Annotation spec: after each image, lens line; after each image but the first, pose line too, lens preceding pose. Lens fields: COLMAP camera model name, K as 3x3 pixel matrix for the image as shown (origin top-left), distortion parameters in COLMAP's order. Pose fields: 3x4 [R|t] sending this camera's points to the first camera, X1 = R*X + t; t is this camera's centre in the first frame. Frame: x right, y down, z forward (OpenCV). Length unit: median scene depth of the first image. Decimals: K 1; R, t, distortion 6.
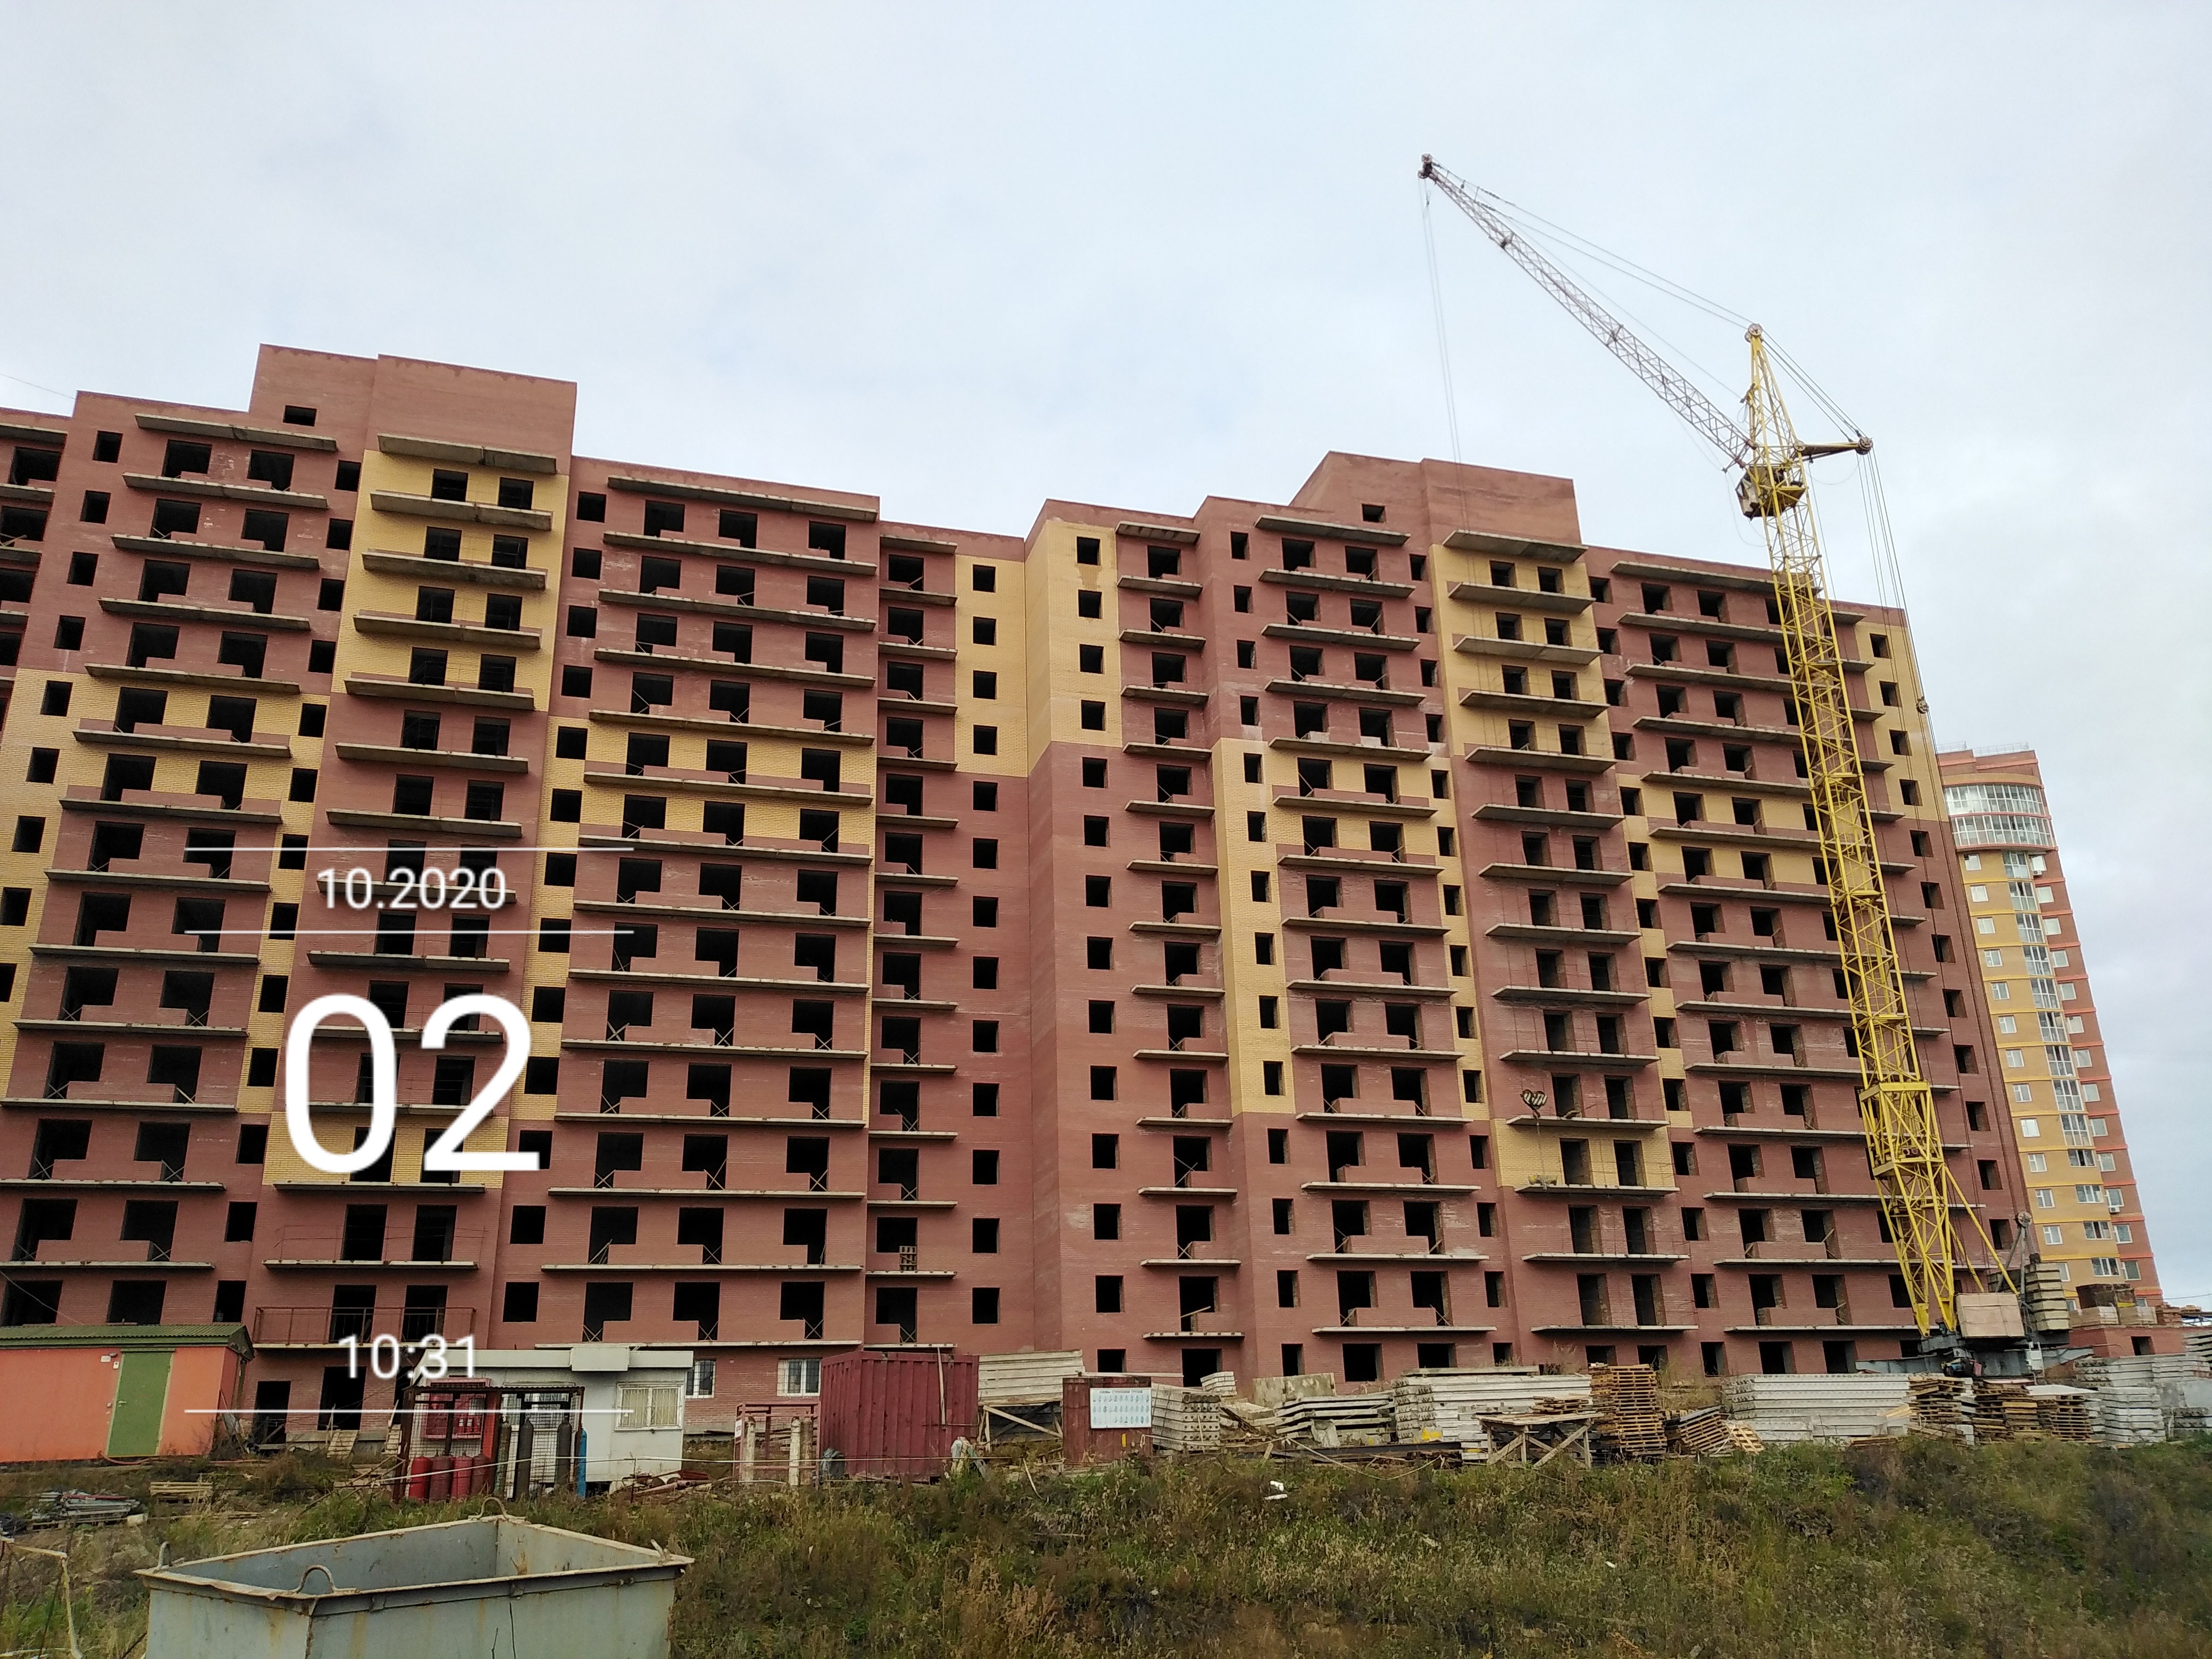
lens RADIAL K [[1695.1, 0, 1093.9], [0, 1695.1, 829.8], [0, 0, 1]] dist [0.061371, -0.127286]
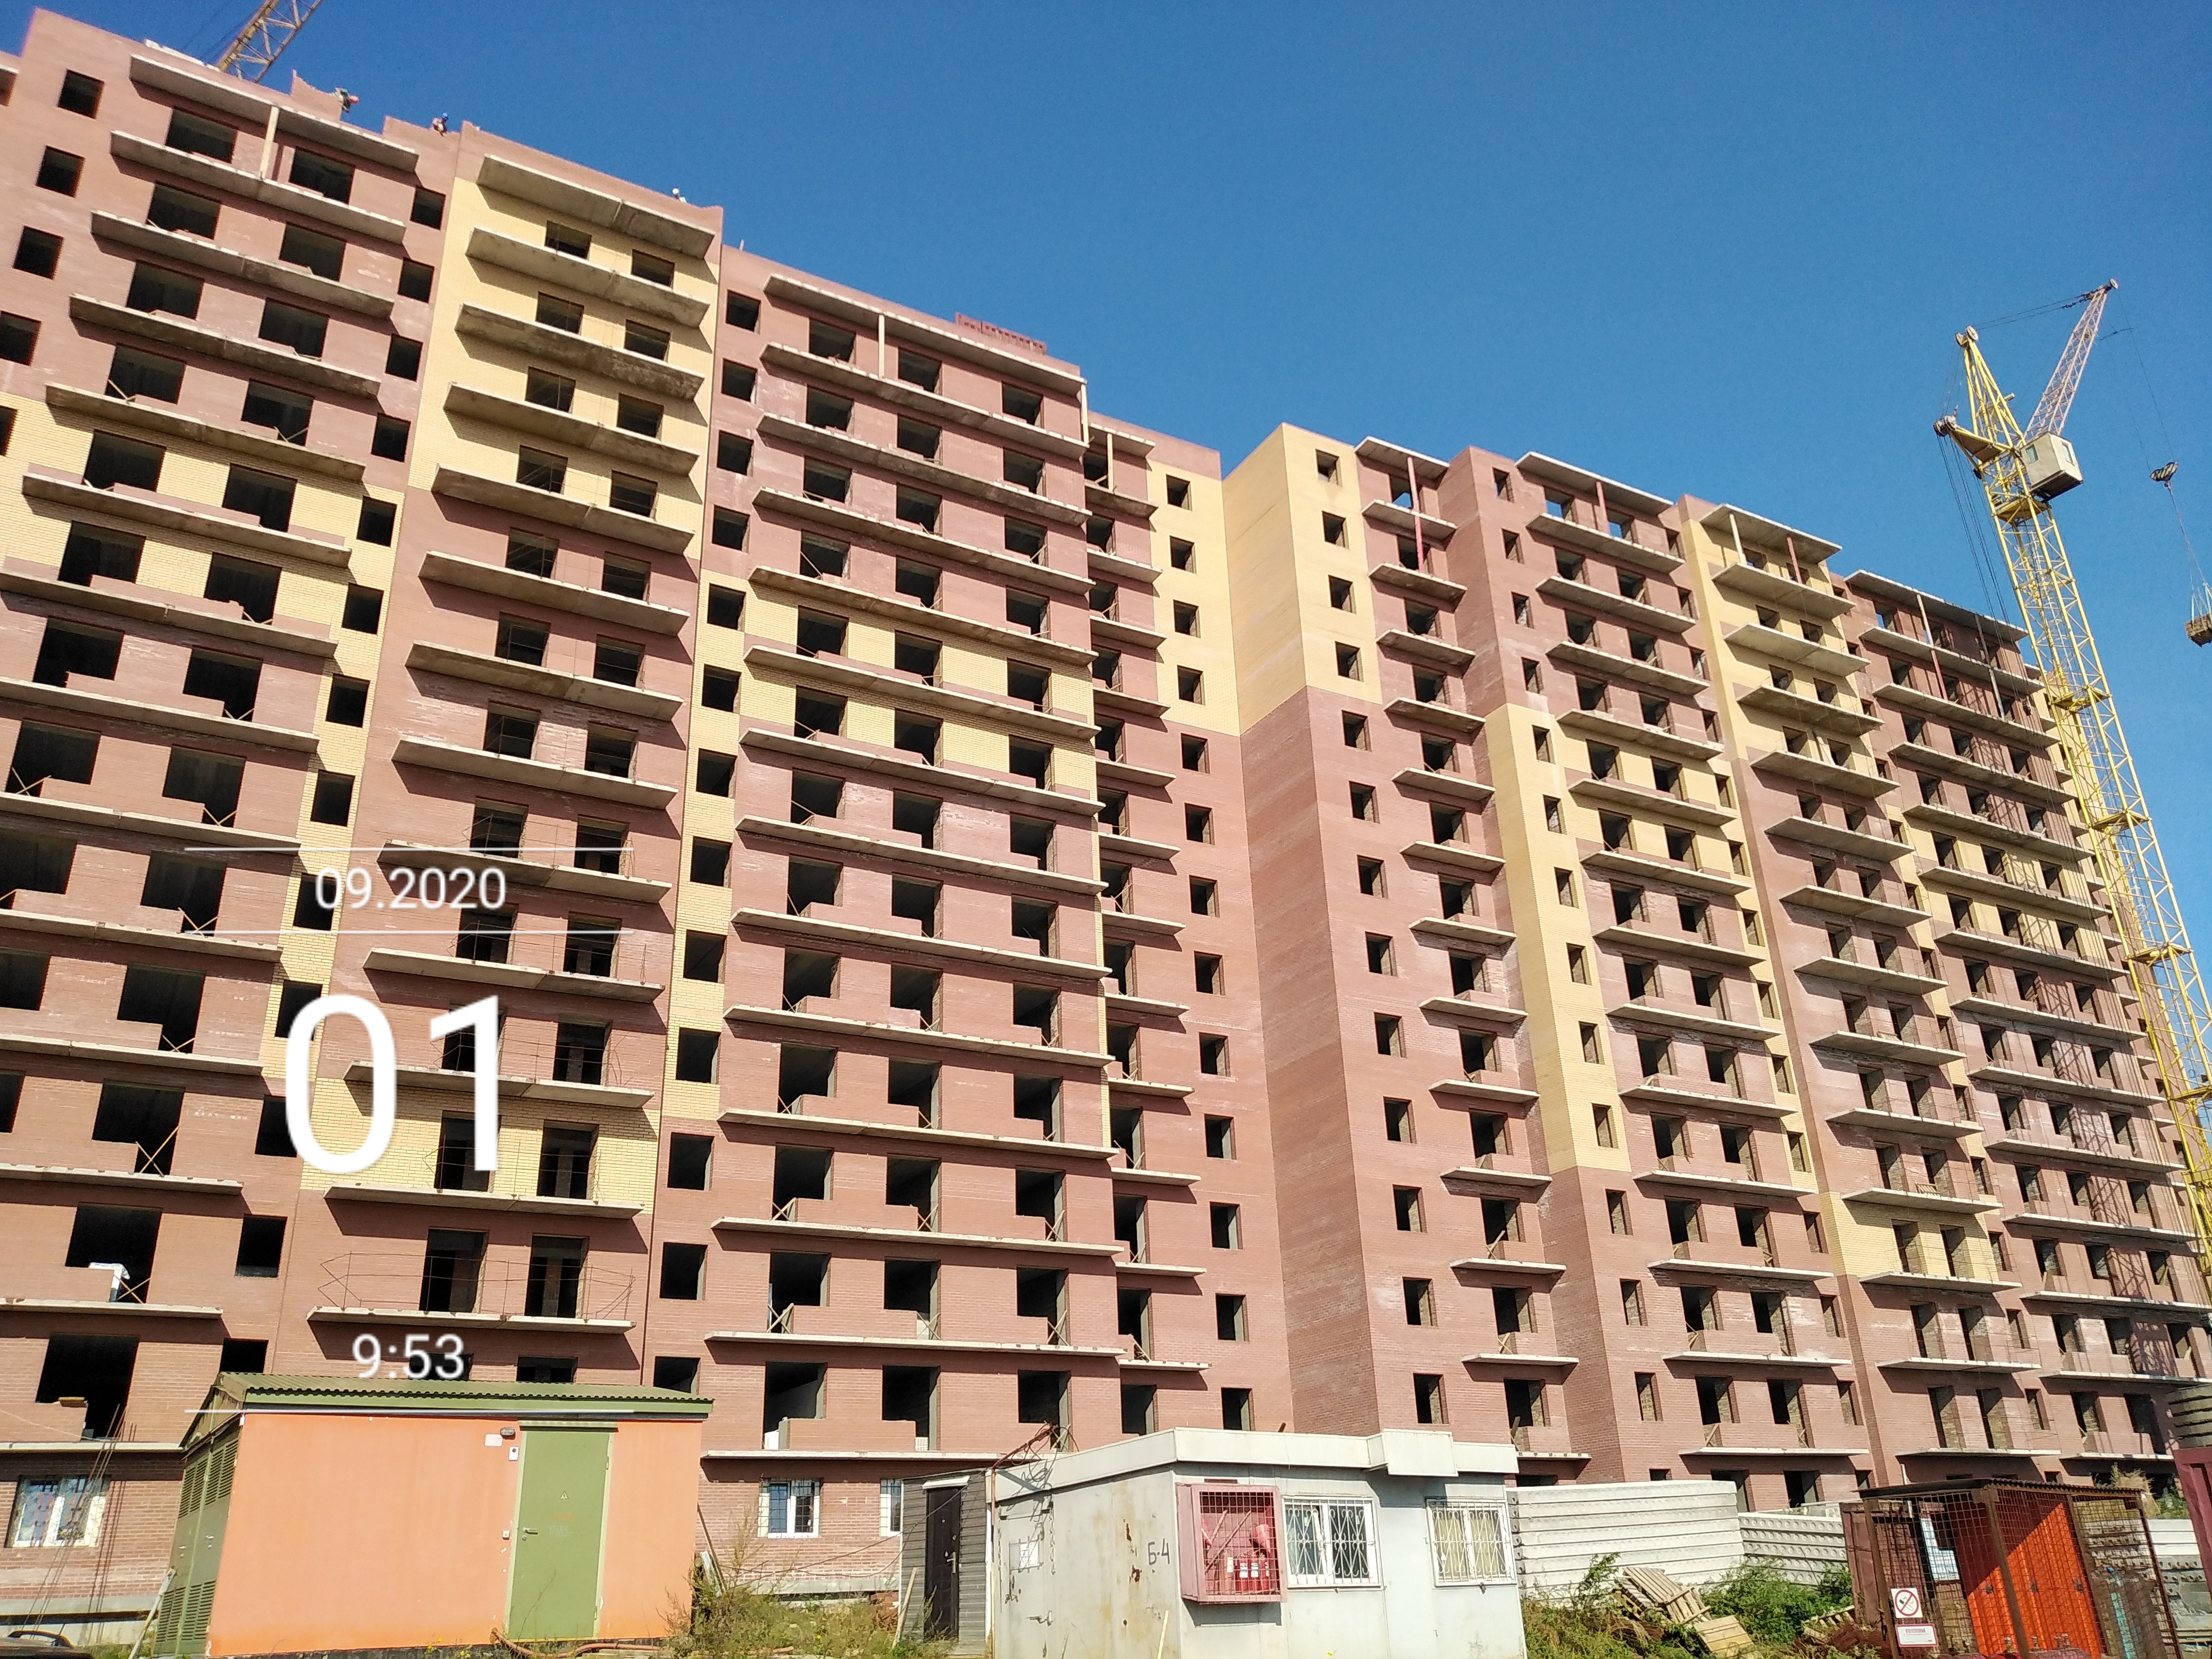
lens RADIAL K [[1716.5, 0, 1065.9], [0, 1716.5, 823.9], [0, 0, 1]] dist [0.007725, -0.001820]
pose [[0.975000, 0.089593, 0.203343, -0.302072], [-0.073608, 0.993669, -0.084869, 0.091231], [-0.209659, 0.067779, 0.975422, 0.260803]]
